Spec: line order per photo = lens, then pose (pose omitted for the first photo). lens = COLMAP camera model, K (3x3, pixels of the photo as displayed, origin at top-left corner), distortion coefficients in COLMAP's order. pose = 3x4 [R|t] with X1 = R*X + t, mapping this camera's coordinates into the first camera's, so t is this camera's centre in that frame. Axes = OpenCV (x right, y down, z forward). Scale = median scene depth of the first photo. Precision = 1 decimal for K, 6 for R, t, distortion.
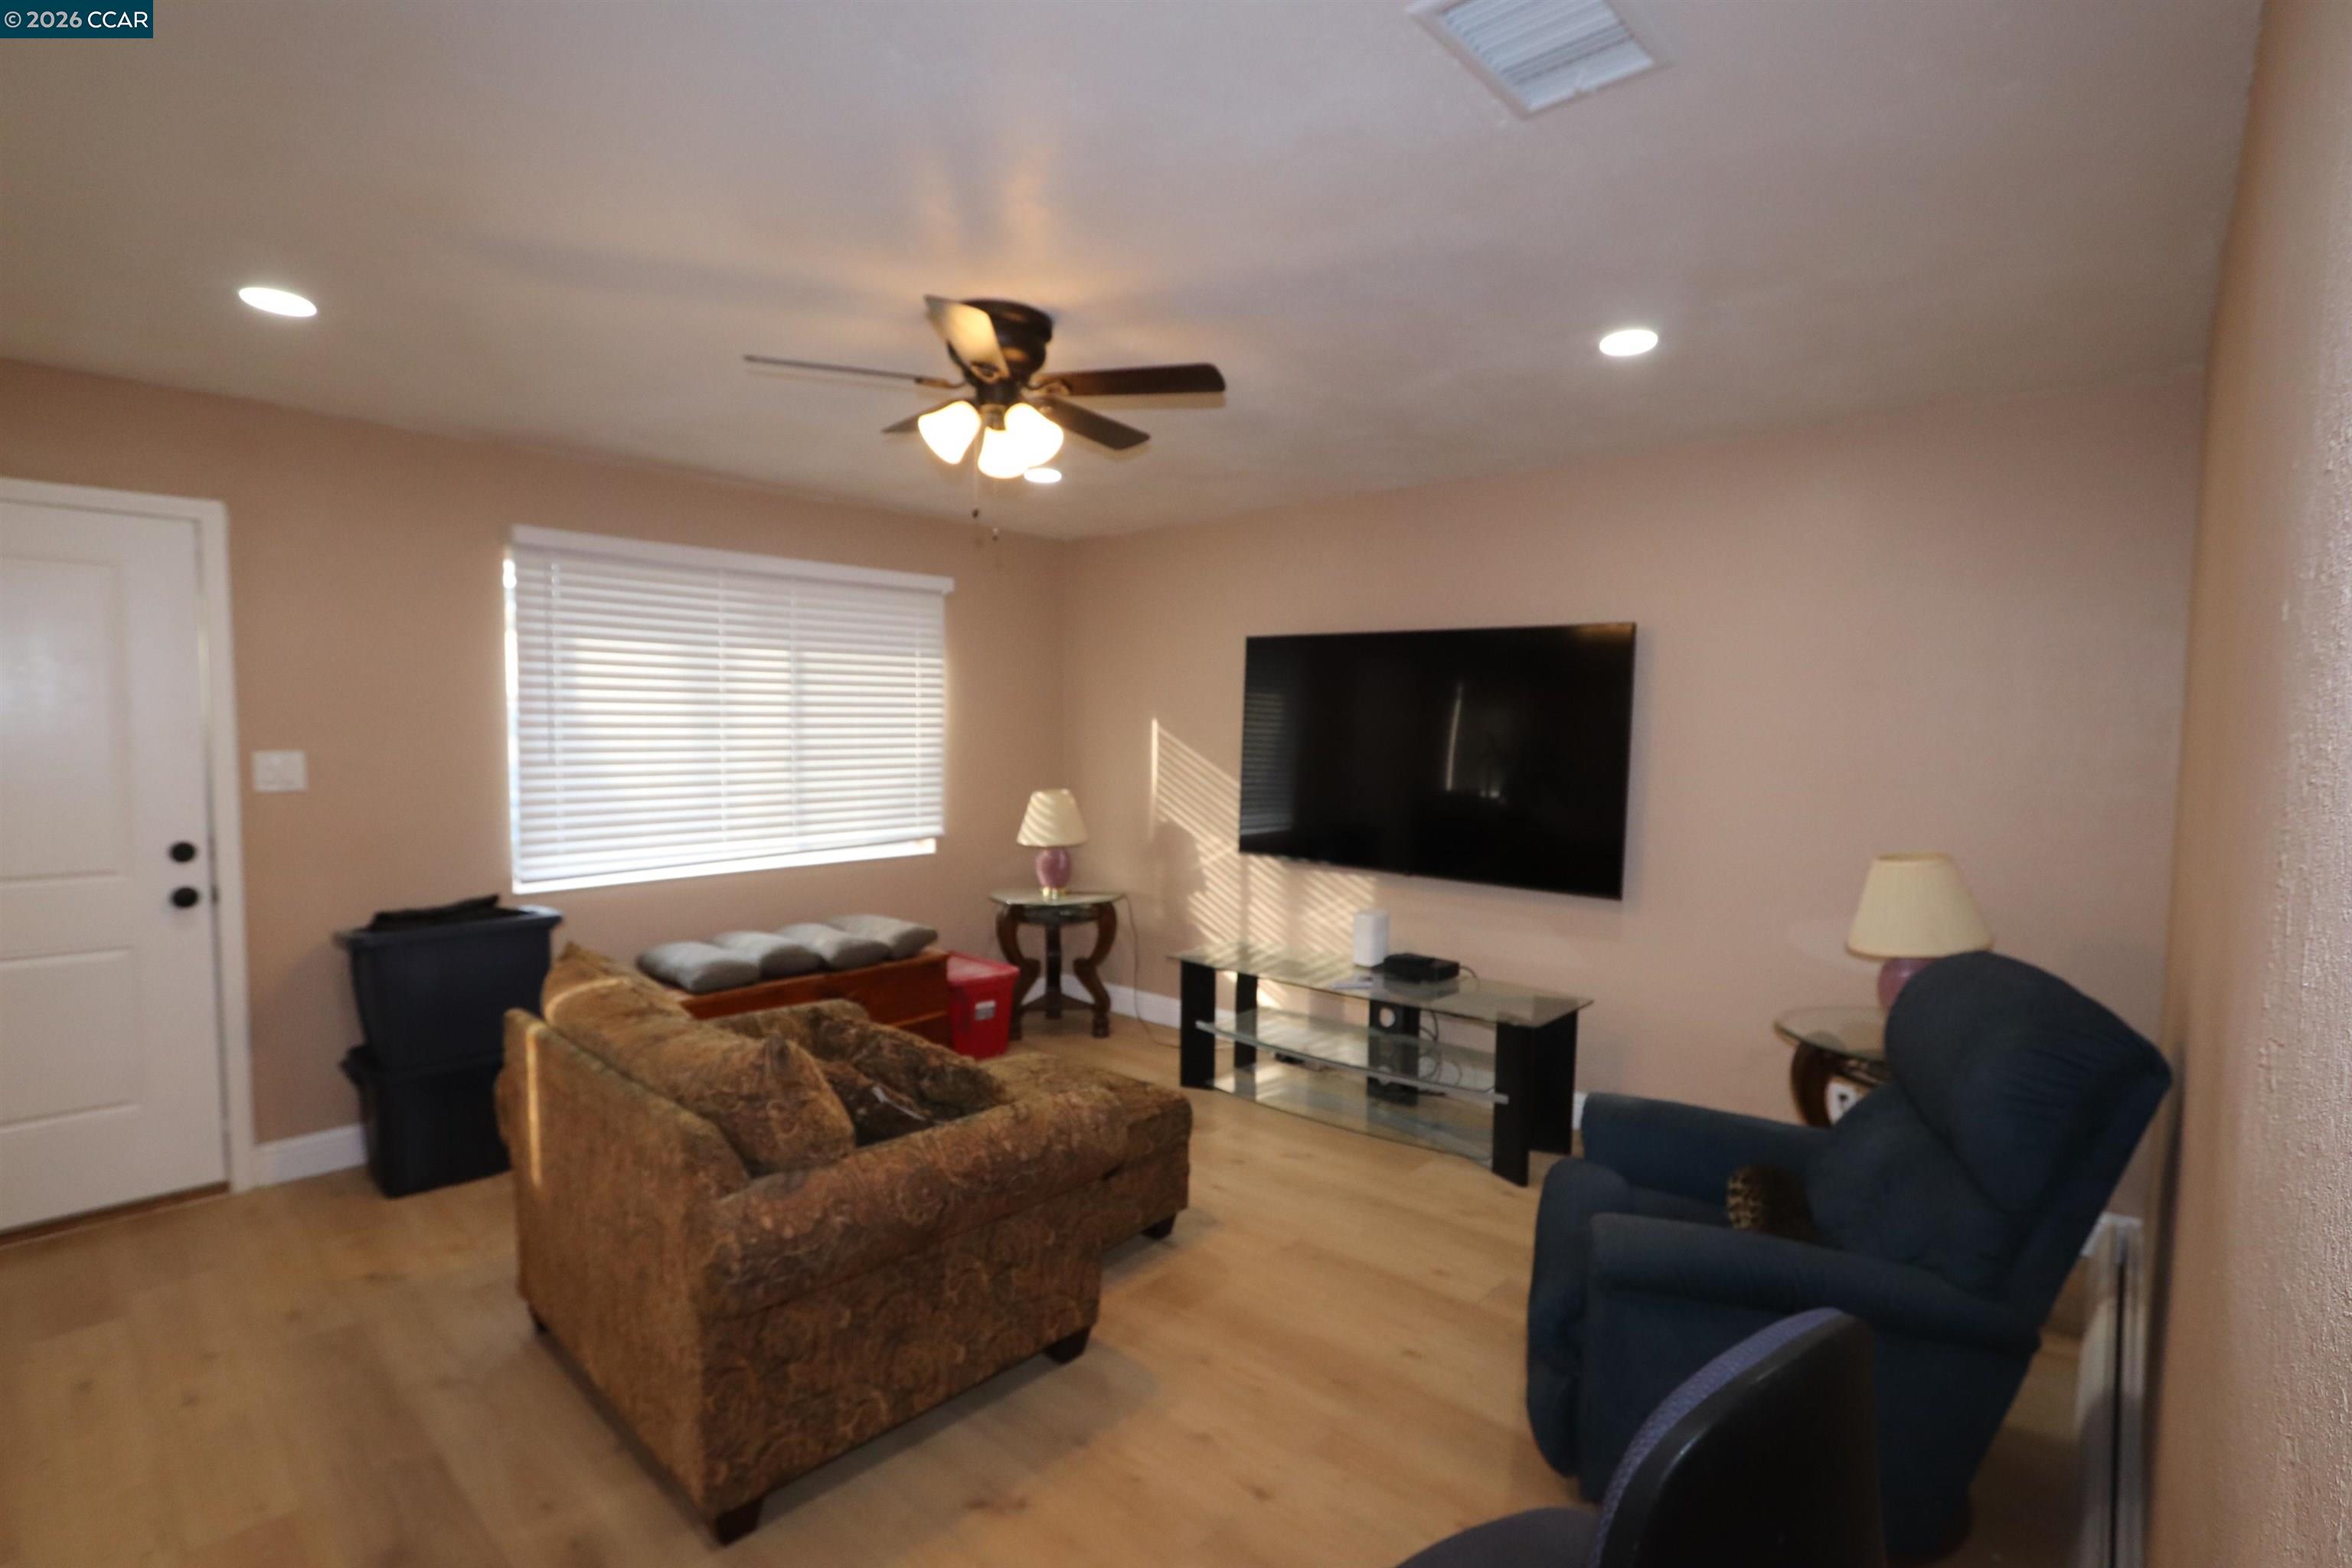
lens RADIAL K [[1080.1, 0, 1188.7], [0, 1080.1, 785.1], [0, 0, 1]] dist [-0.021289, 0.003791]
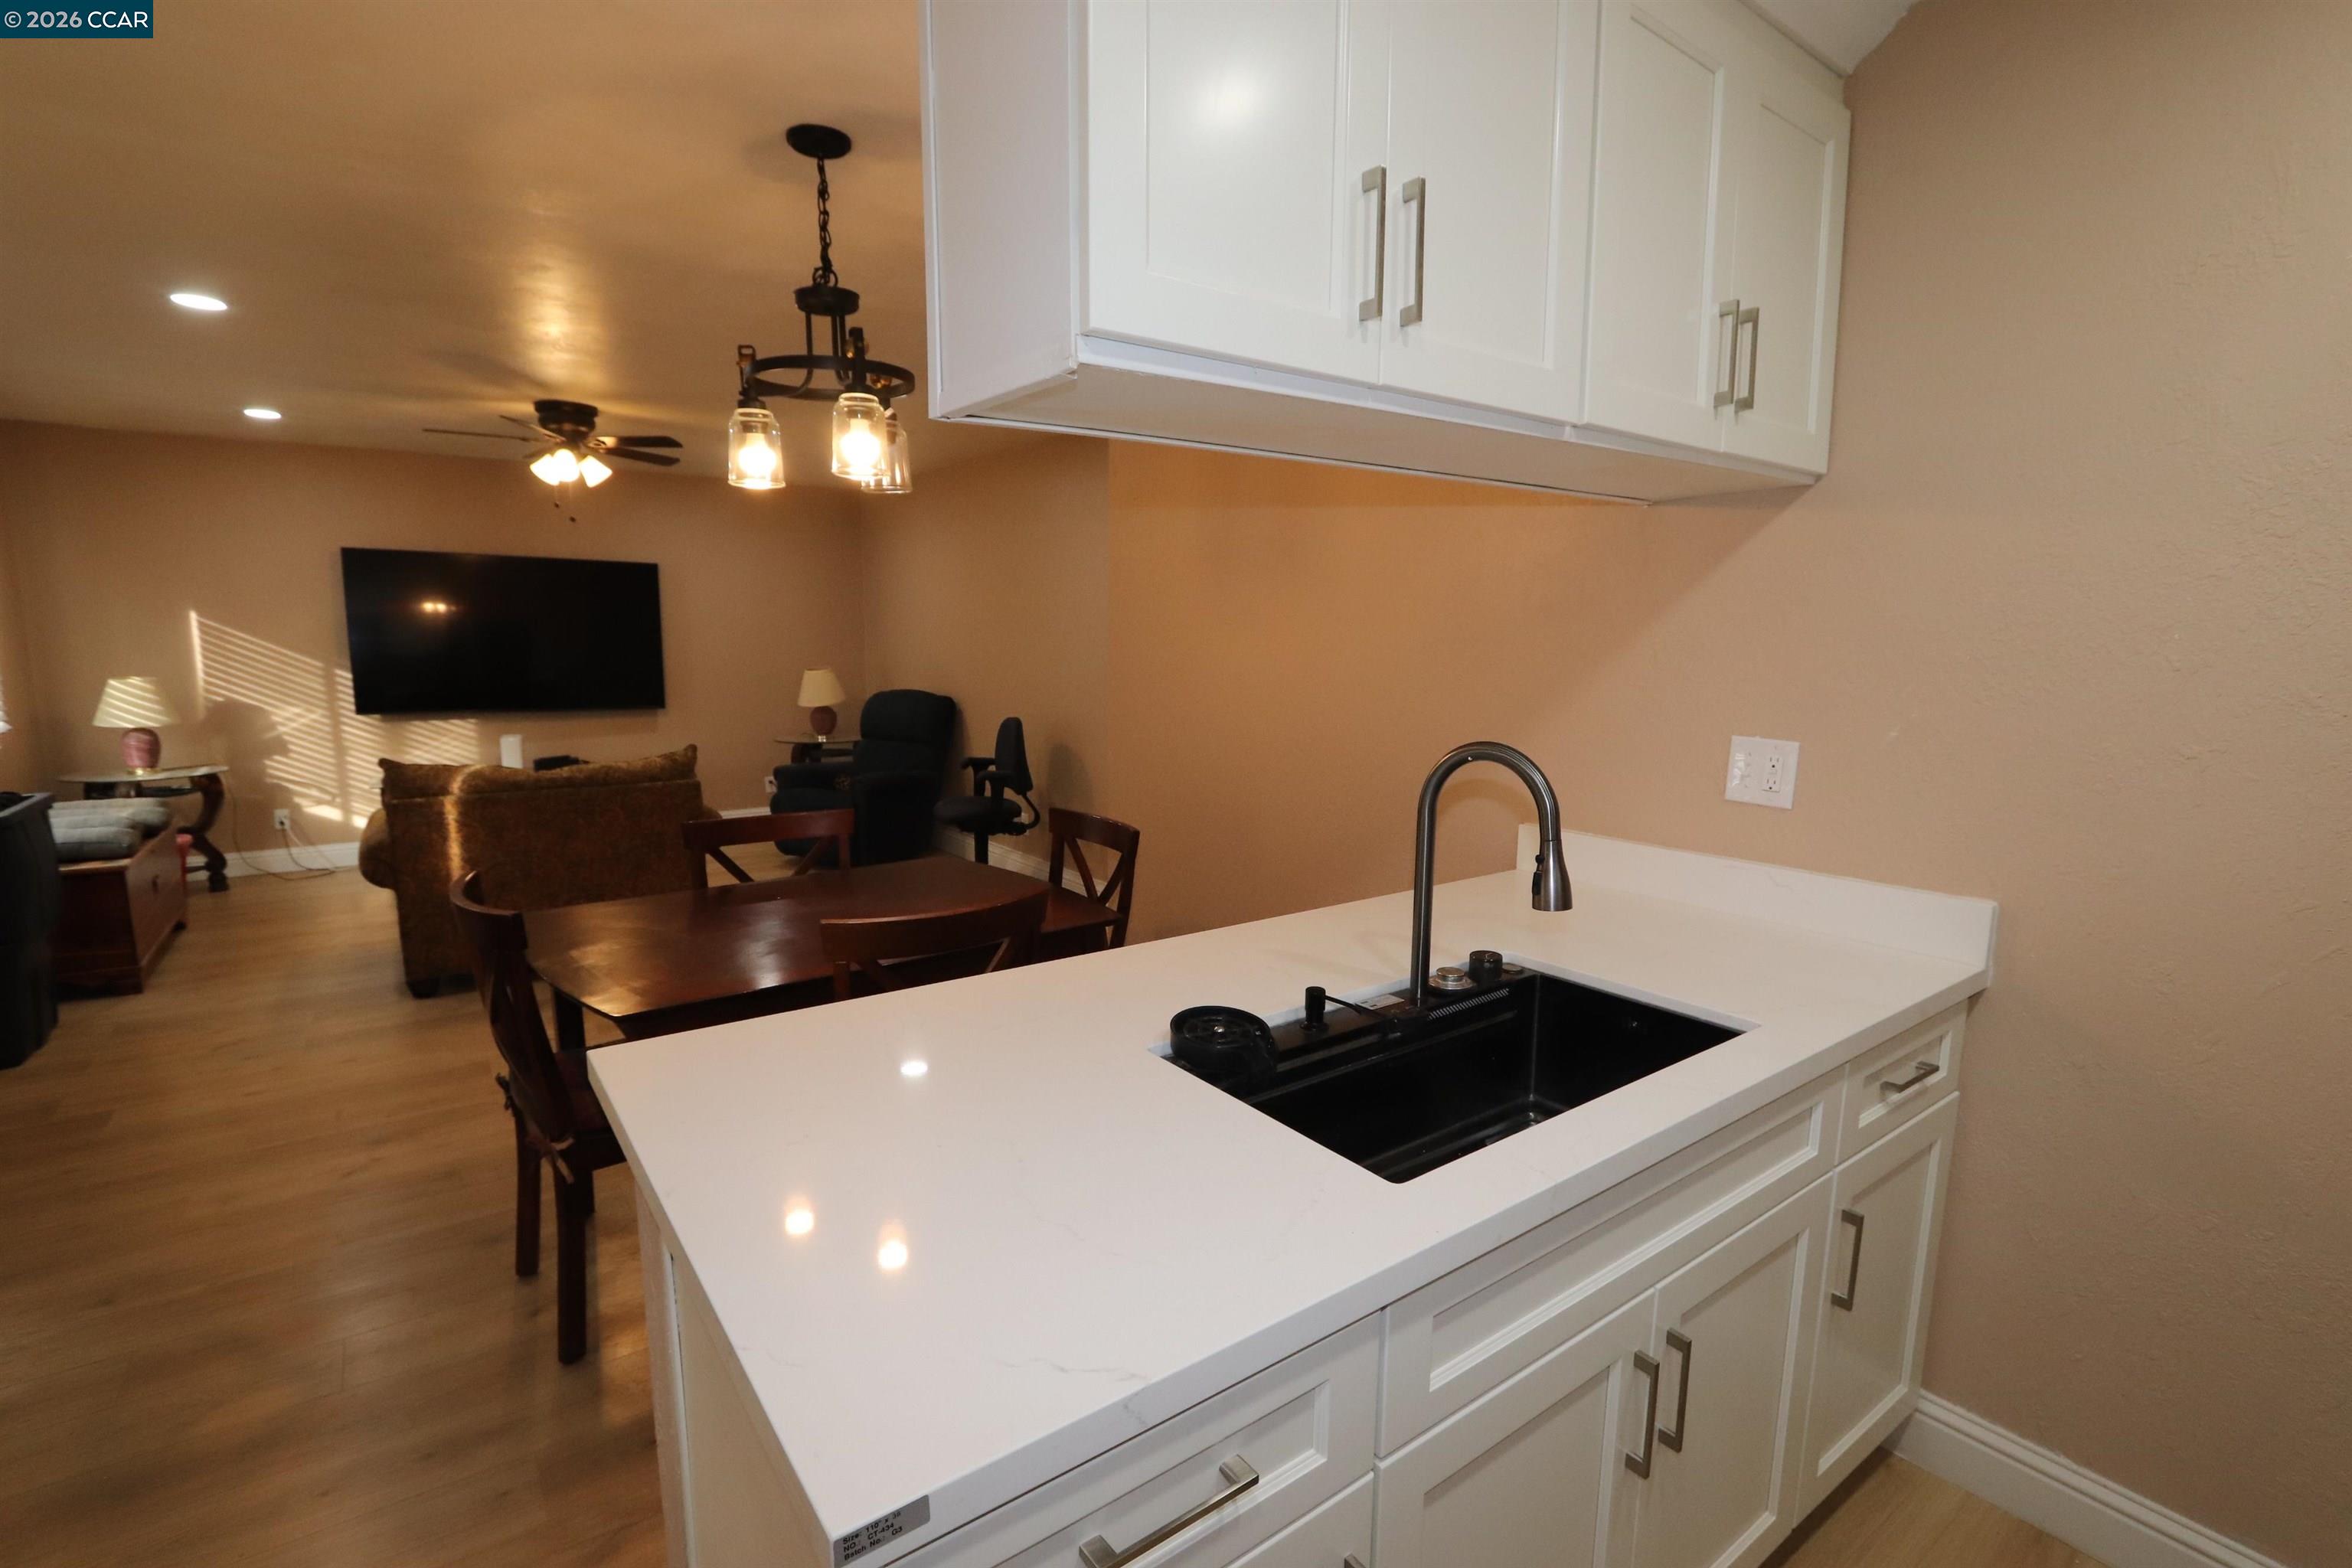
lens RADIAL K [[1080.1, 0, 1192.4], [0, 1080.1, 789.1], [0, 0, 1]] dist [-0.021289, 0.003791]
pose [[0.208277, -0.152701, 0.966076, -0.941087], [0.046330, 0.988169, 0.146205, 0.009726], [-0.976972, 0.014307, 0.212888, -0.244036]]
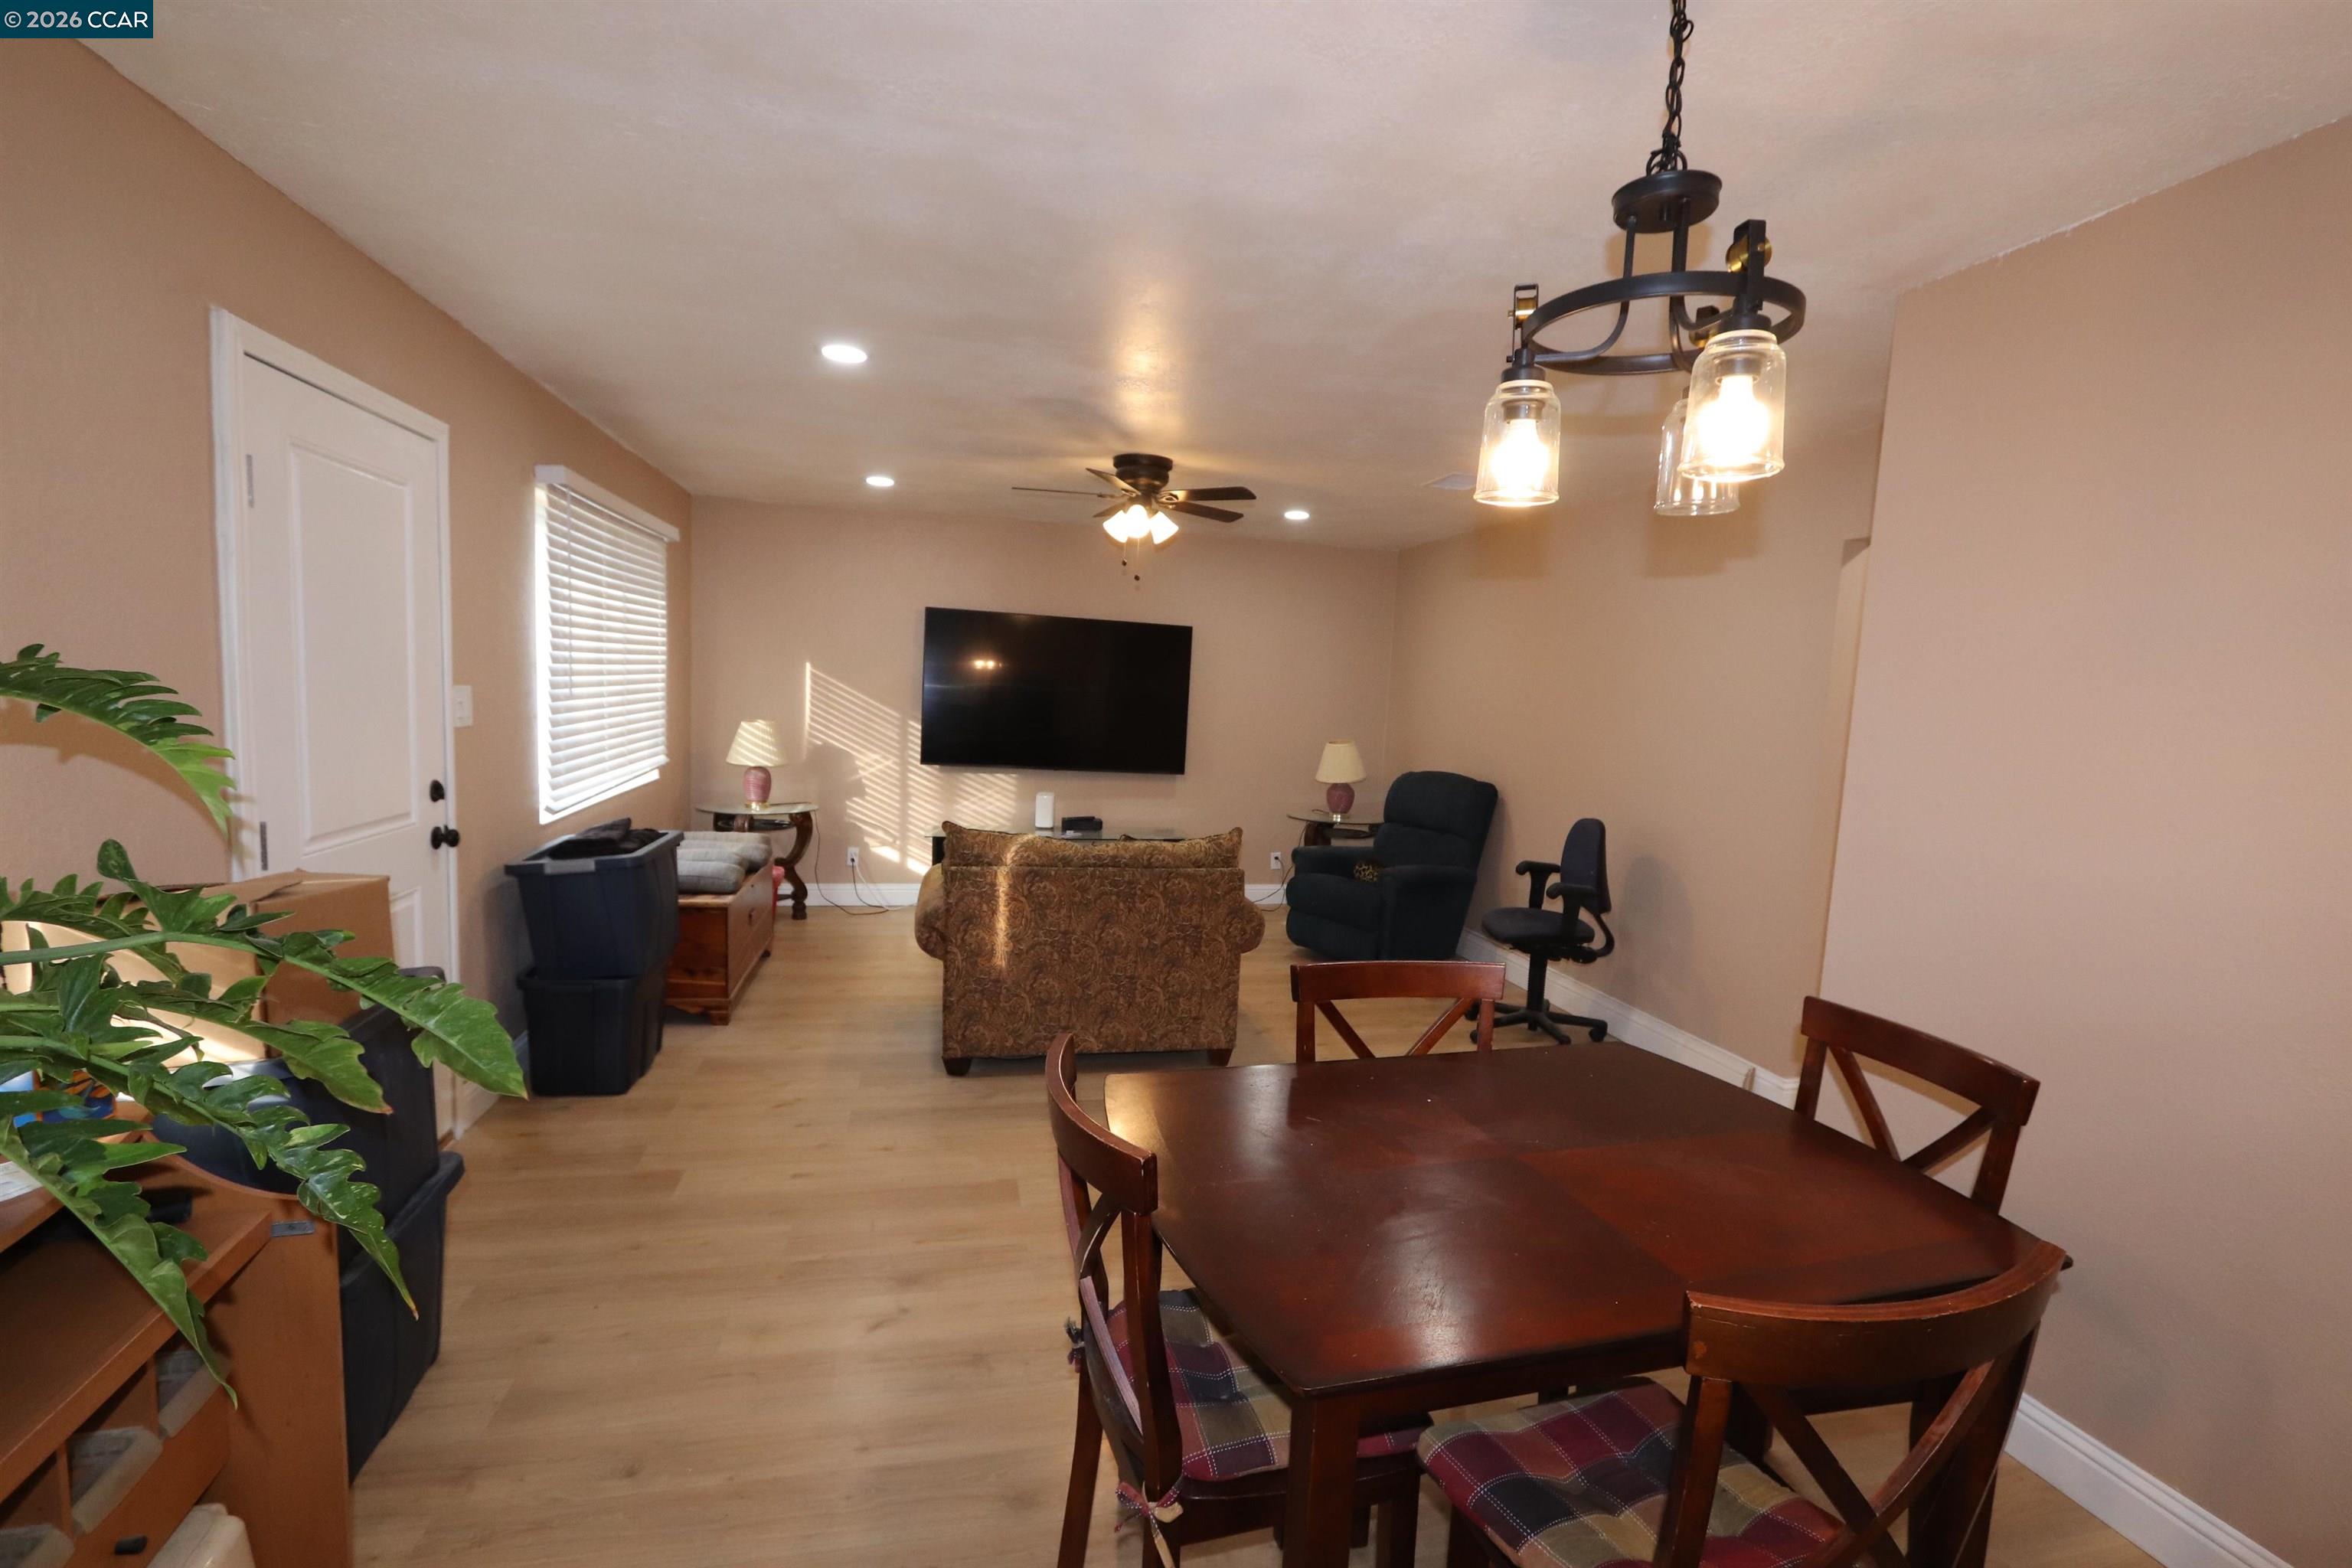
lens RADIAL K [[1080.1, 0, 1189.0], [0, 1080.1, 778.9], [0, 0, 1]] dist [-0.021289, 0.003791]
pose [[0.582237, -0.055766, 0.811104, -0.815369], [0.006873, 0.997947, 0.063678, -0.002596], [-0.812990, -0.031501, 0.581425, -0.070827]]
